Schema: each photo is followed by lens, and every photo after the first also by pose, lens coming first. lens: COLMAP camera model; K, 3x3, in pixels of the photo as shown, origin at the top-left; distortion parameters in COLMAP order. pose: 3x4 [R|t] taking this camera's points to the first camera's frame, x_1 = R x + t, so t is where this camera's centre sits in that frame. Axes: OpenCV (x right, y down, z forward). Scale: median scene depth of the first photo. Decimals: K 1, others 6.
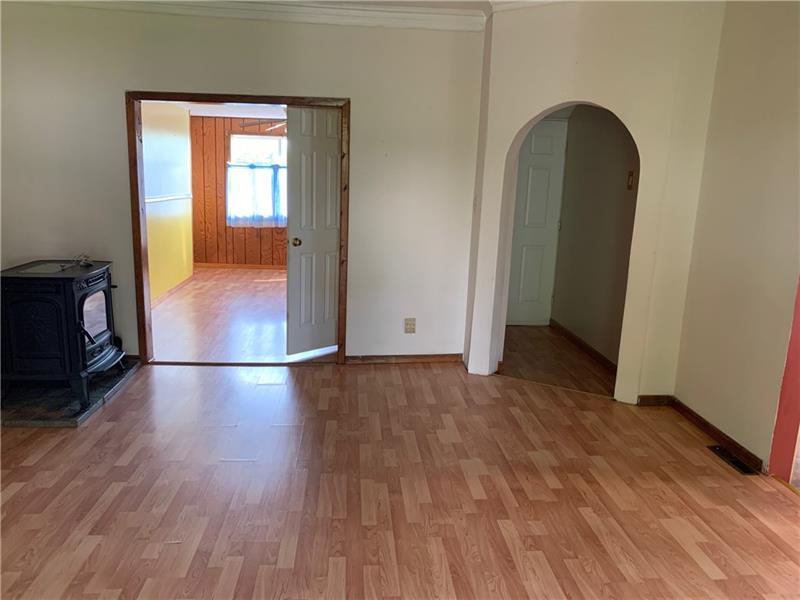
lens RADIAL K [[620.3, 0, 400.0], [0, 620.3, 300.0], [0, 0, 1]] dist [-0.002703, -0.007005]
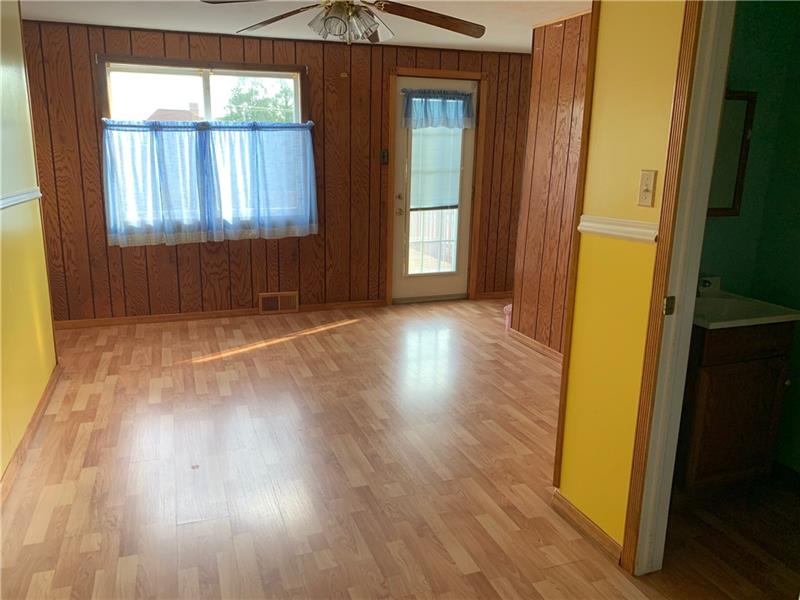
lens RADIAL K [[620.3, 0, 400.0], [0, 620.3, 300.0], [0, 0, 1]] dist [-0.002703, -0.007005]
pose [[0.961418, -0.076961, 0.264108, -0.188322], [0.062050, 0.995996, 0.064358, -0.093245], [-0.268004, -0.045487, 0.962343, 0.445381]]
